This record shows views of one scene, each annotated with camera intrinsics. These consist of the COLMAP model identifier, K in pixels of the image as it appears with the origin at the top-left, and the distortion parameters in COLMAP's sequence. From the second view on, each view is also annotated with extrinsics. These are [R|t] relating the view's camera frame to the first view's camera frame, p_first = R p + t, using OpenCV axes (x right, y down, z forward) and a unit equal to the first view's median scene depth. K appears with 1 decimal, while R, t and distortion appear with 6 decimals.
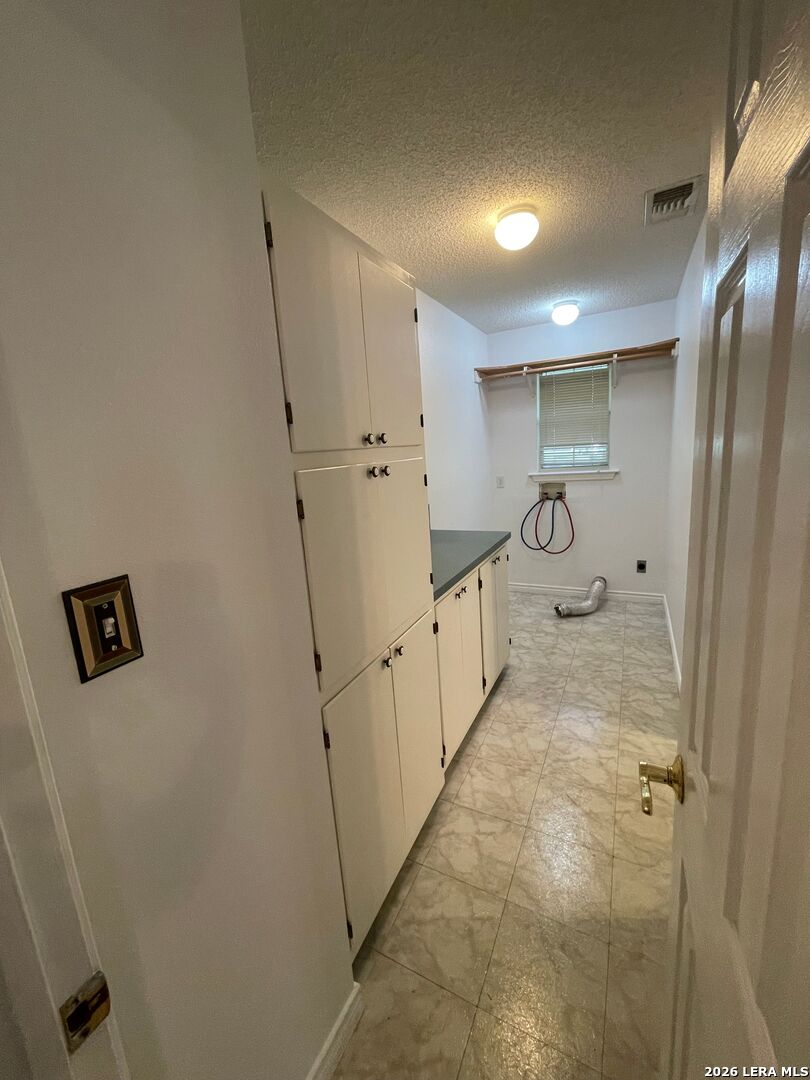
lens RADIAL K [[439.1, 0, 406.0], [0, 439.1, 535.2], [0, 0, 1]] dist [0.011770, -0.000070]
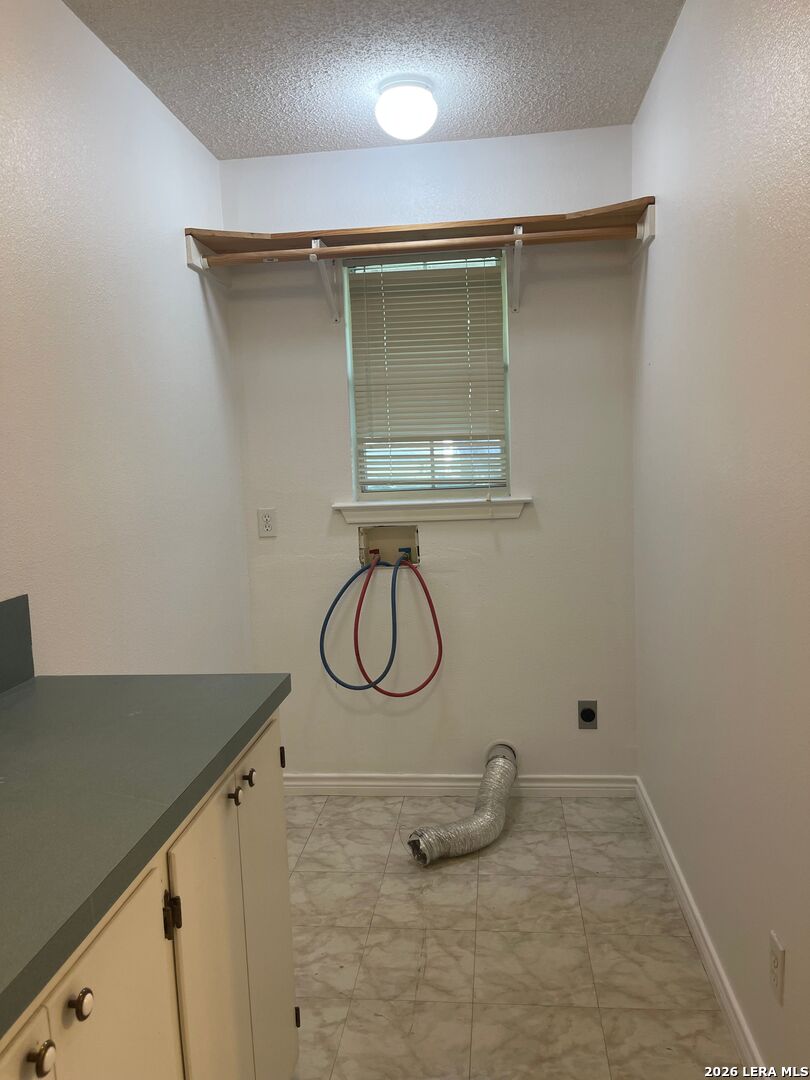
lens RADIAL K [[798.0, 0, 388.2], [0, 798.0, 539.6], [0, 0, 1]] dist [-0.001961, -0.008199]
pose [[0.941841, -0.008377, 0.335955, 0.084209], [0.041722, 0.994870, -0.092160, -0.039249], [-0.333460, 0.100817, 0.937358, 0.313816]]
